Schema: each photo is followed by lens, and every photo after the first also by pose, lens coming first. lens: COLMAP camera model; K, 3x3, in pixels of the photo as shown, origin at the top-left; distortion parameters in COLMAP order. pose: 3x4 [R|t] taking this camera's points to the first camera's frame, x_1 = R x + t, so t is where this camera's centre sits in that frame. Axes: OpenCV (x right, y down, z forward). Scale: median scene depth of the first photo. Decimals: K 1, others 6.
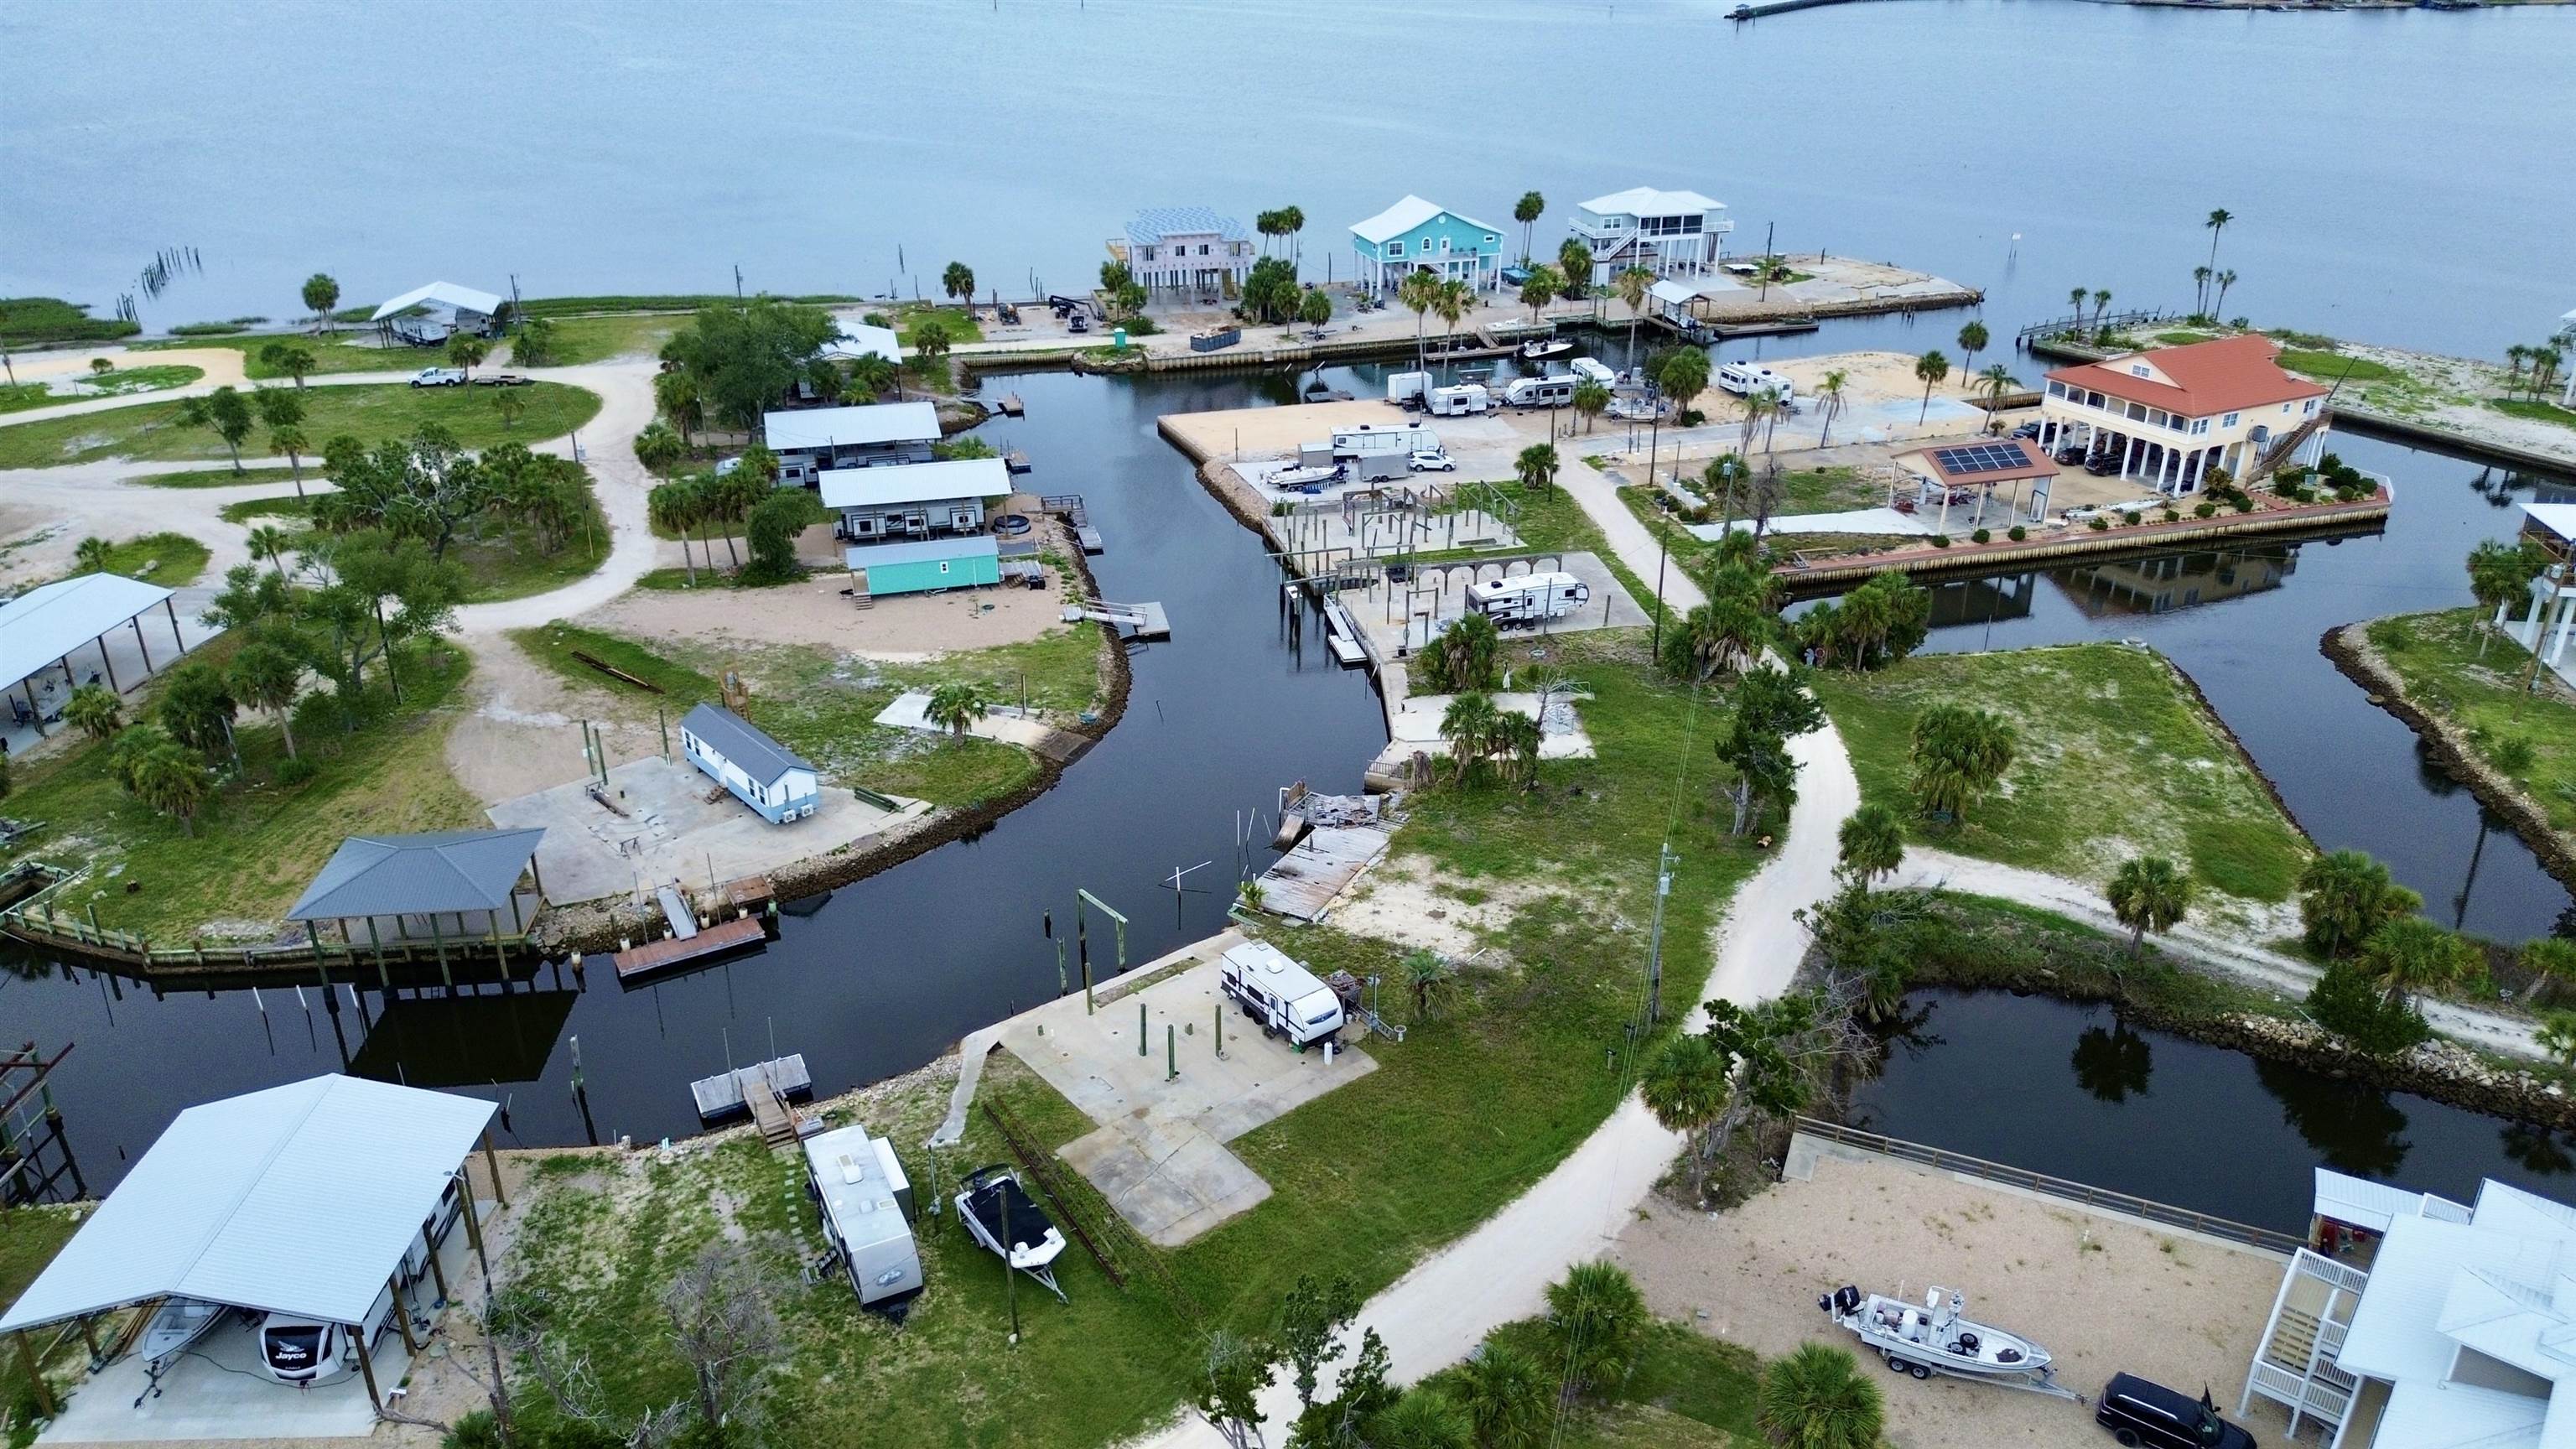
lens RADIAL K [[1850.1, 0, 1297.4], [0, 1850.1, 697.6], [0, 0, 1]] dist [0.064960, -0.060468]
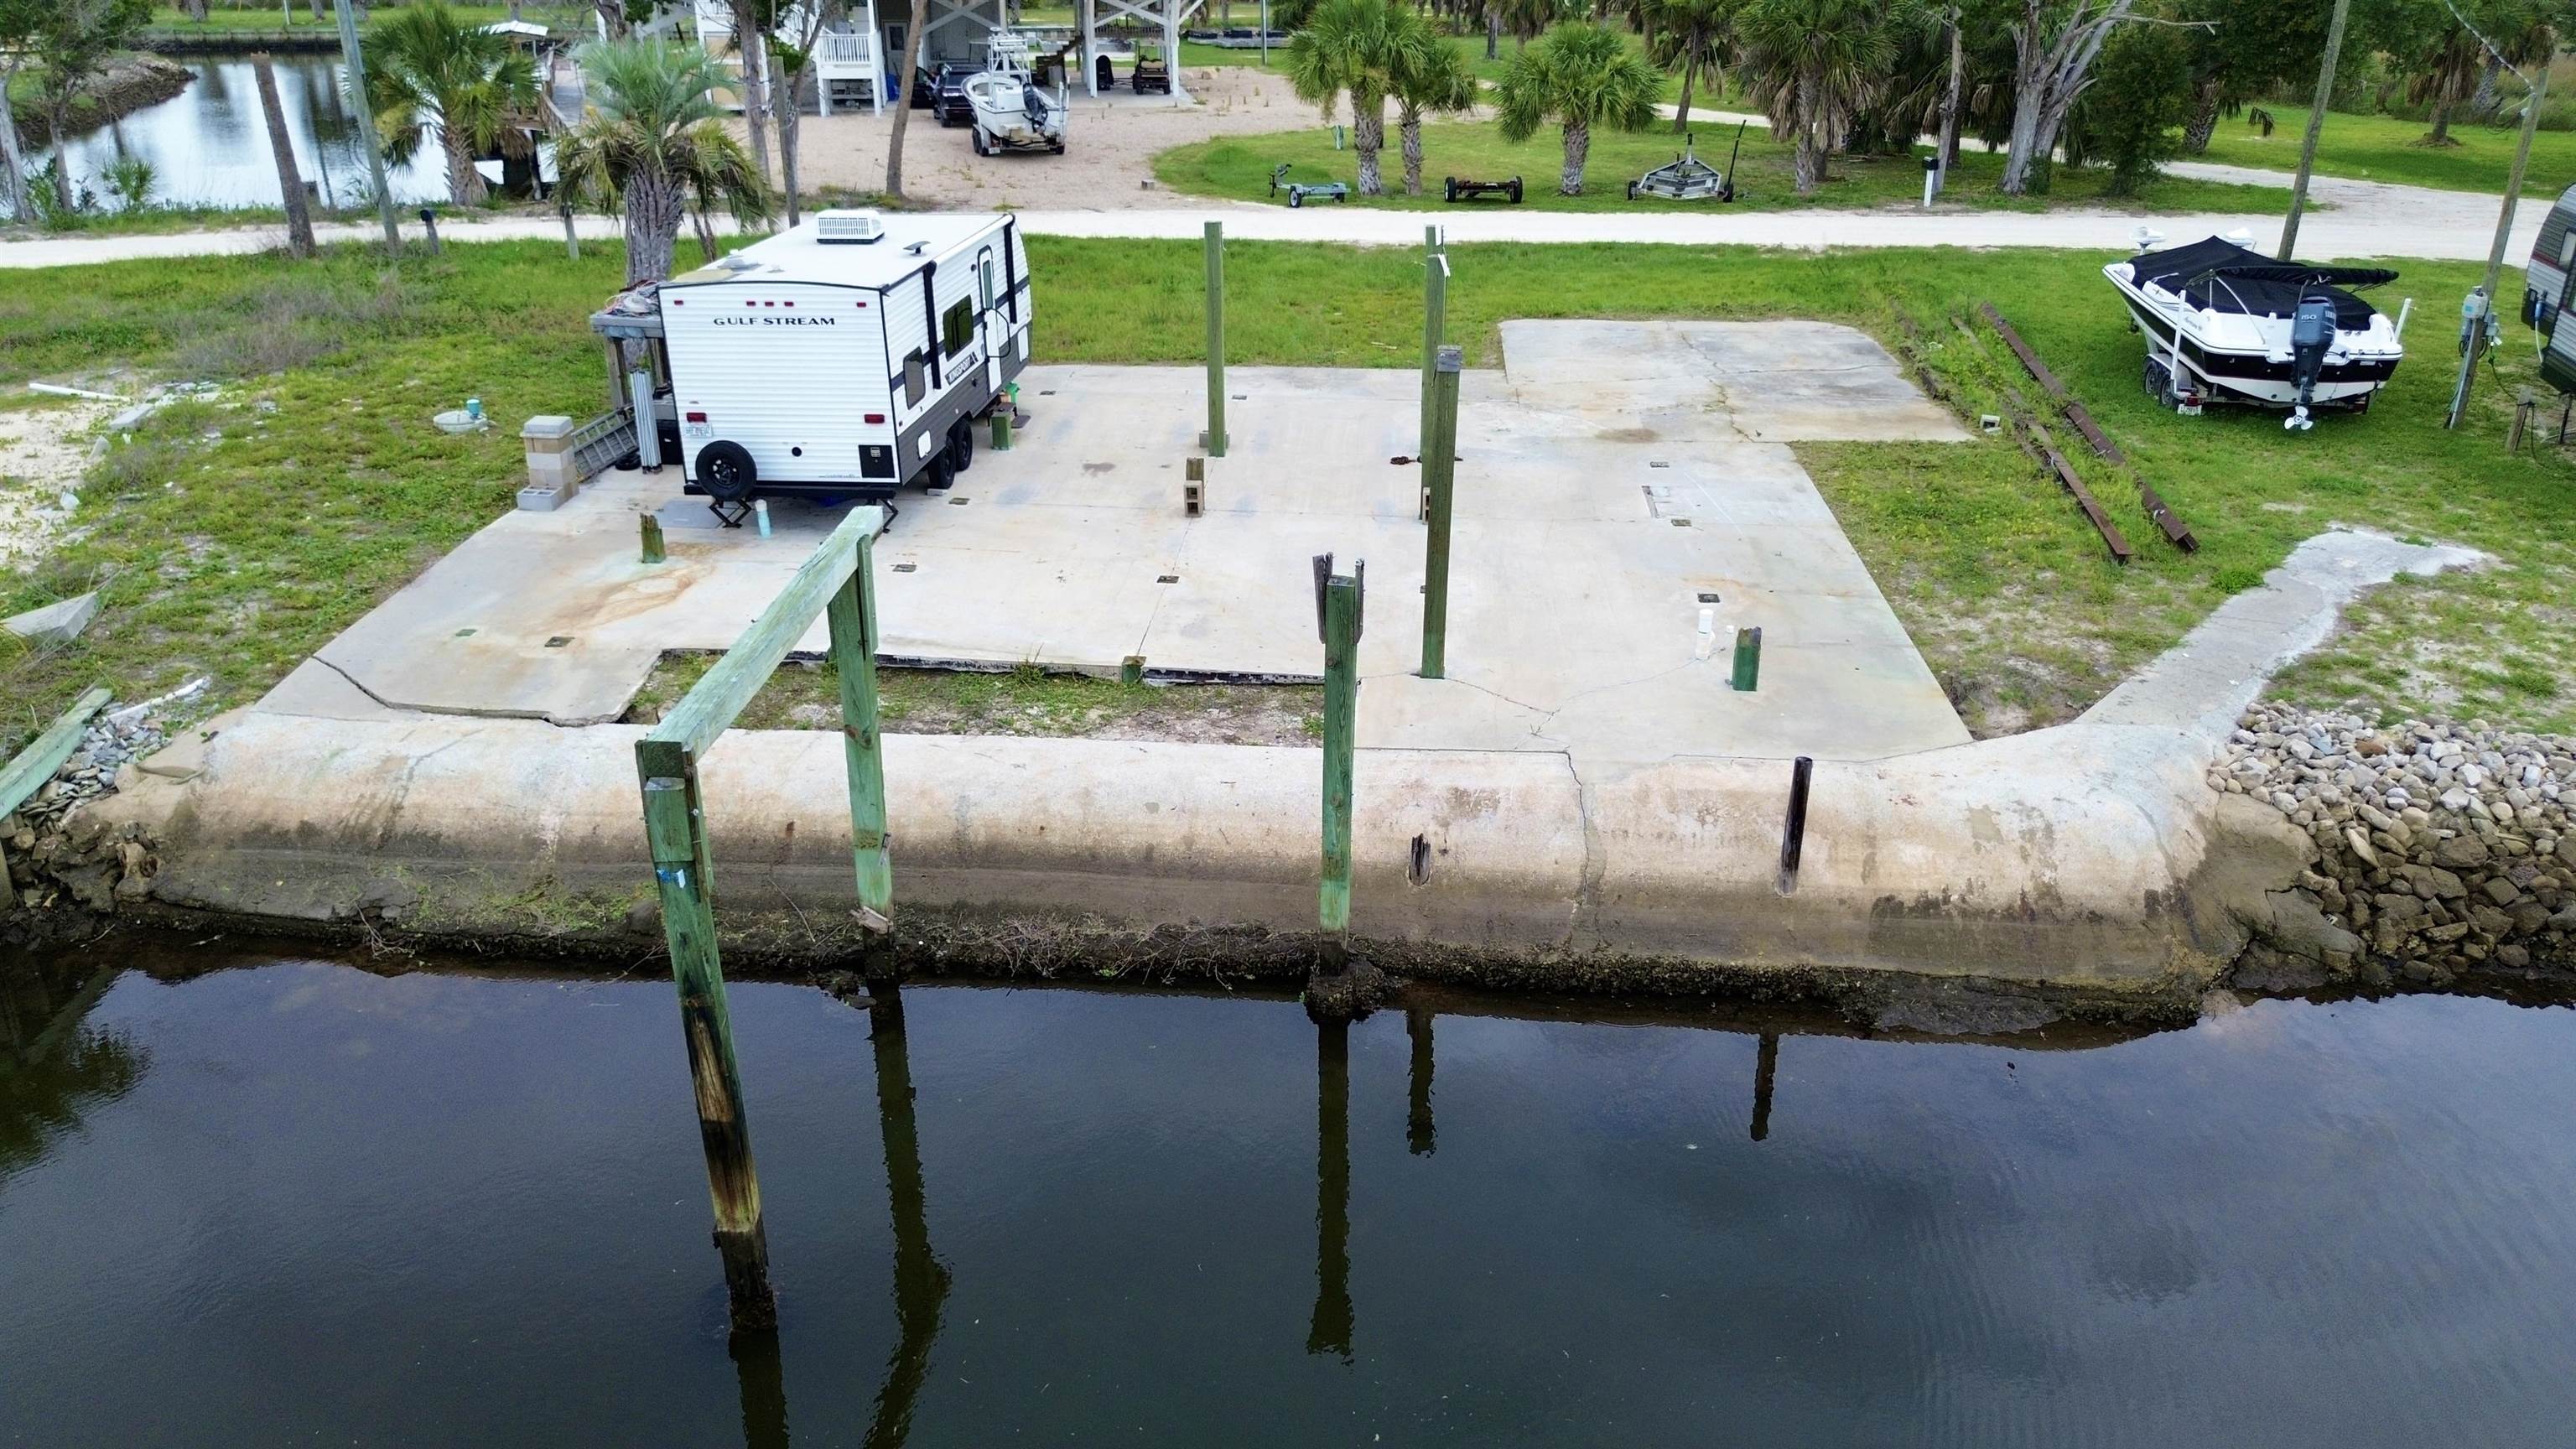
lens RADIAL K [[1830.4, 0, 1300.2], [0, 1830.4, 728.4], [0, 0, 1]] dist [0.054984, -0.051876]
pose [[-0.737953, -0.269815, 0.618567, -0.213768], [0.274128, 0.717721, 0.640102, 0.052841], [-0.616667, 0.641932, -0.455681, 1.078090]]
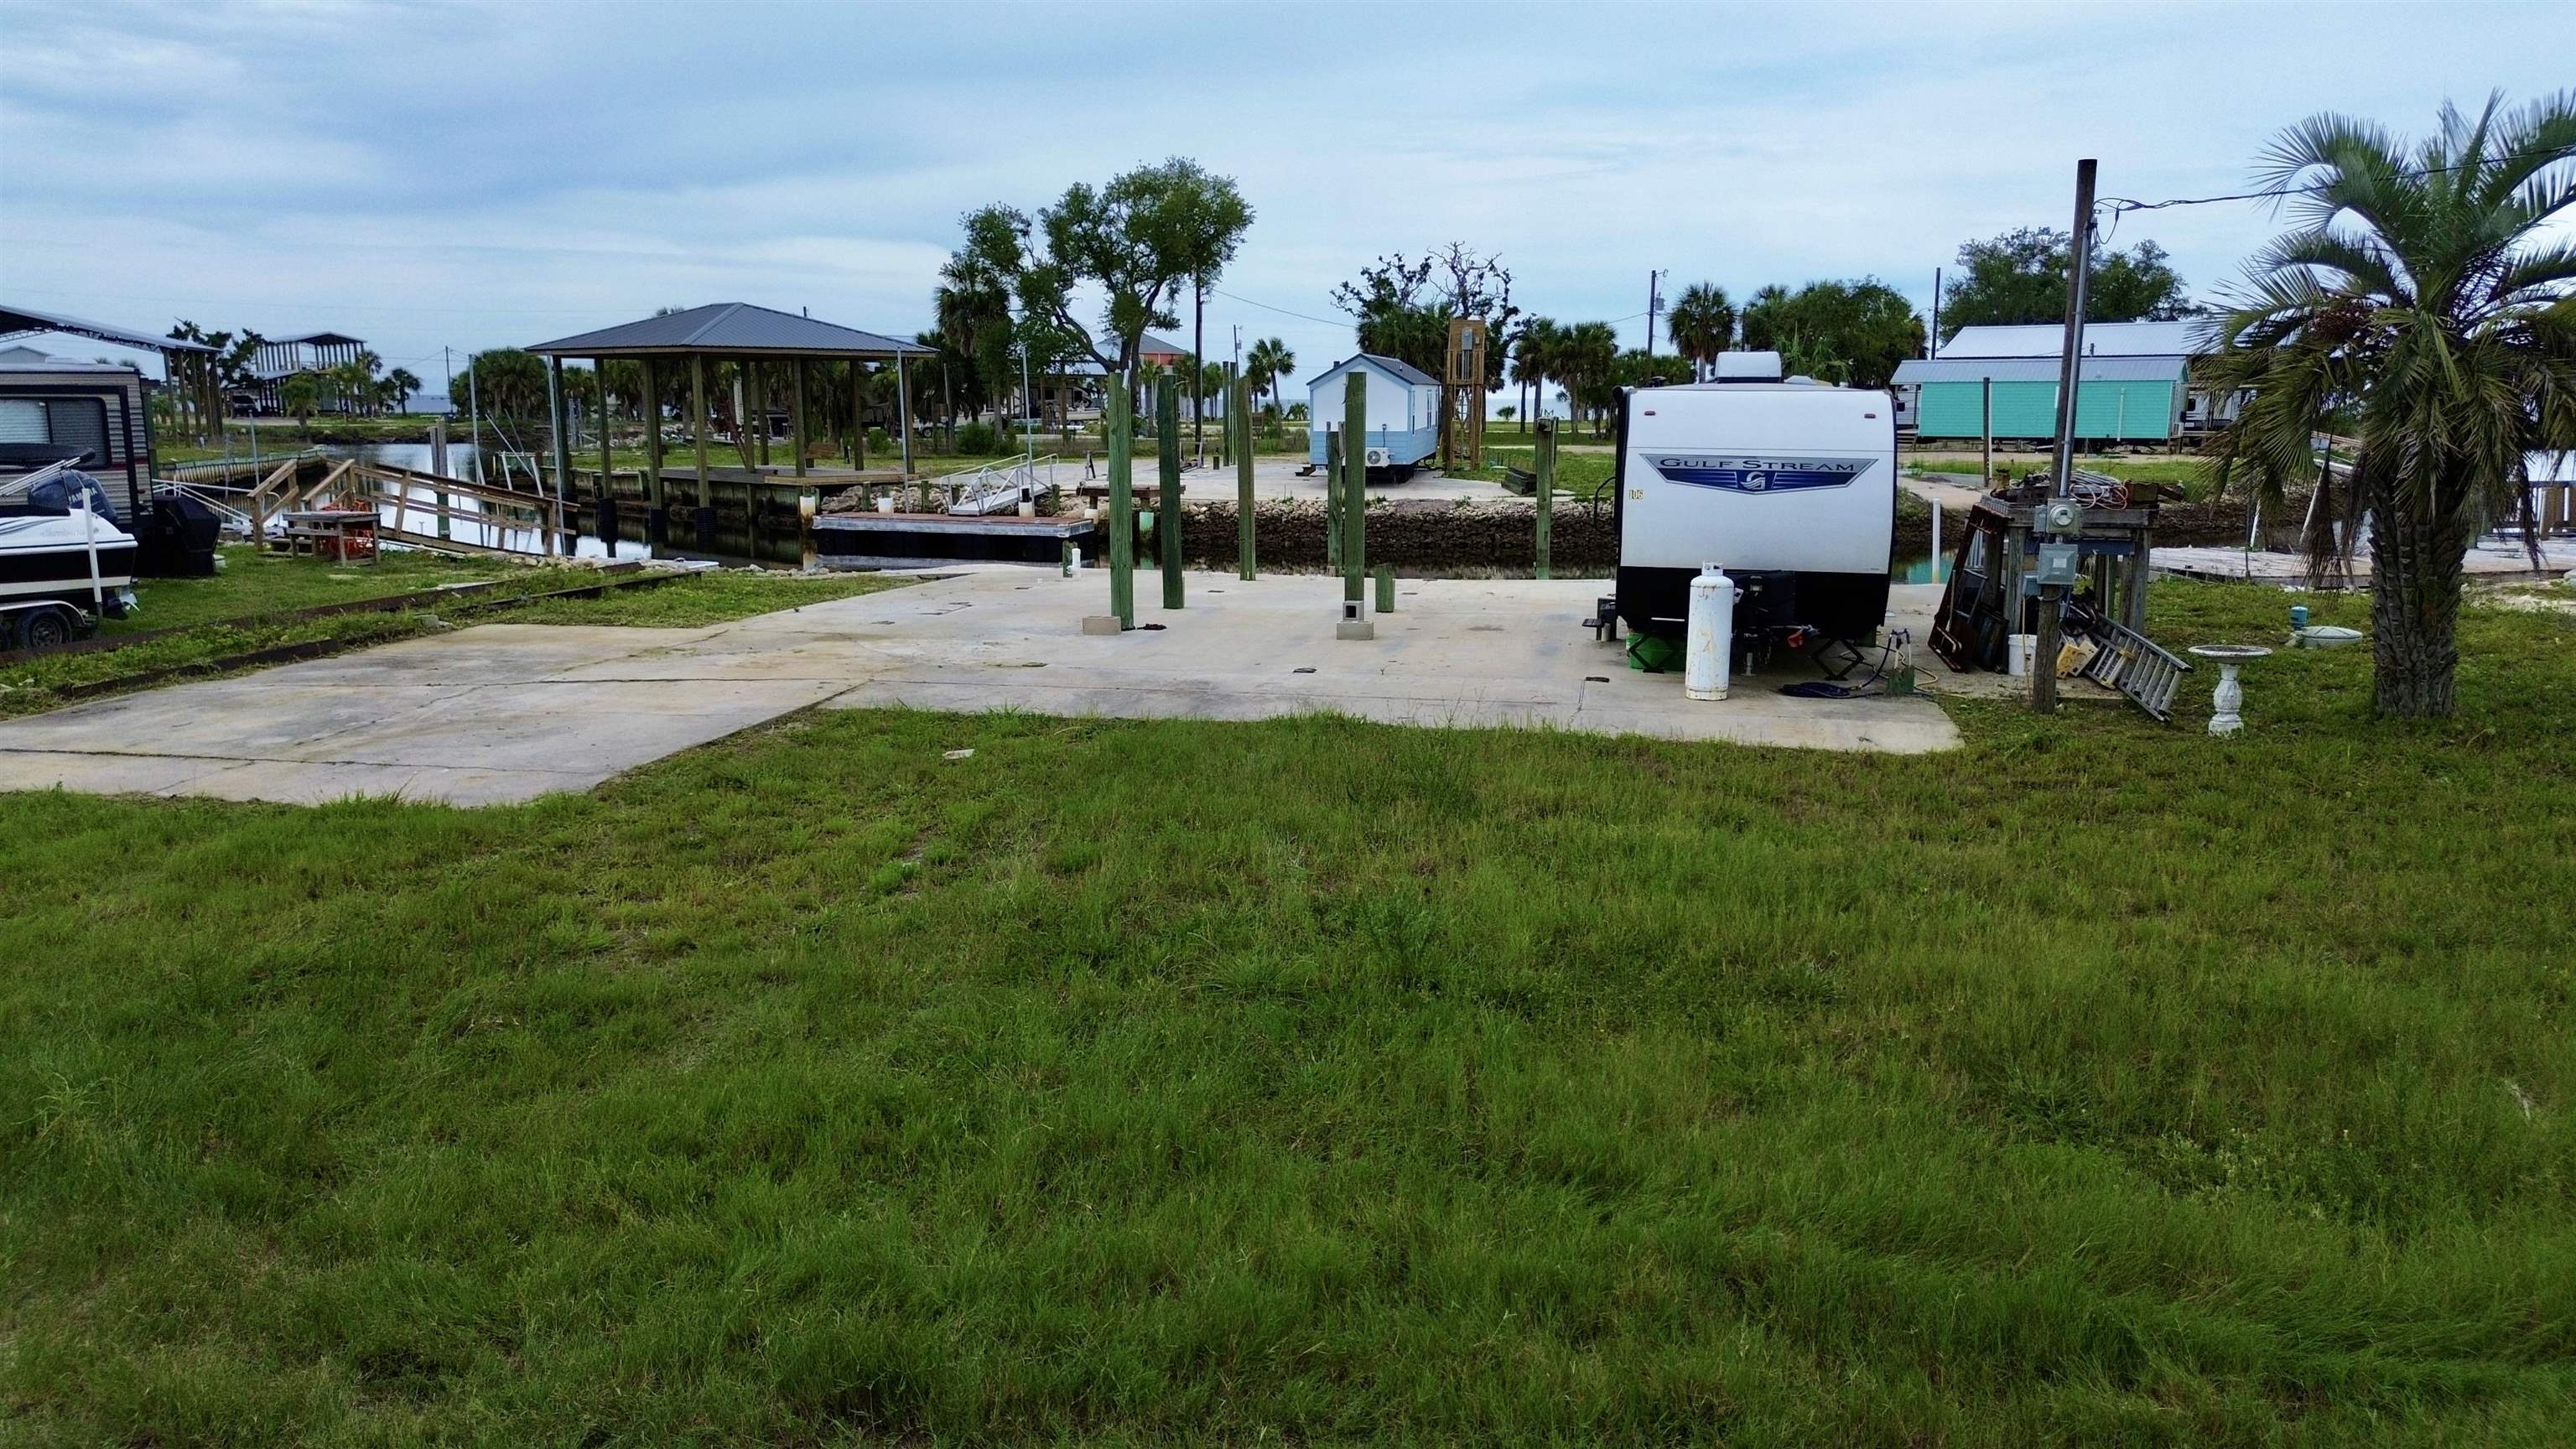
lens RADIAL K [[1819.6, 0, 1296.3], [0, 1819.6, 735.3], [0, 0, 1]] dist [0.103183, -0.195668]
pose [[0.649422, 0.141857, -0.747079, 0.119049], [-0.312976, 0.945238, -0.092581, 0.216650], [0.693034, 0.293942, 0.658256, 0.802581]]
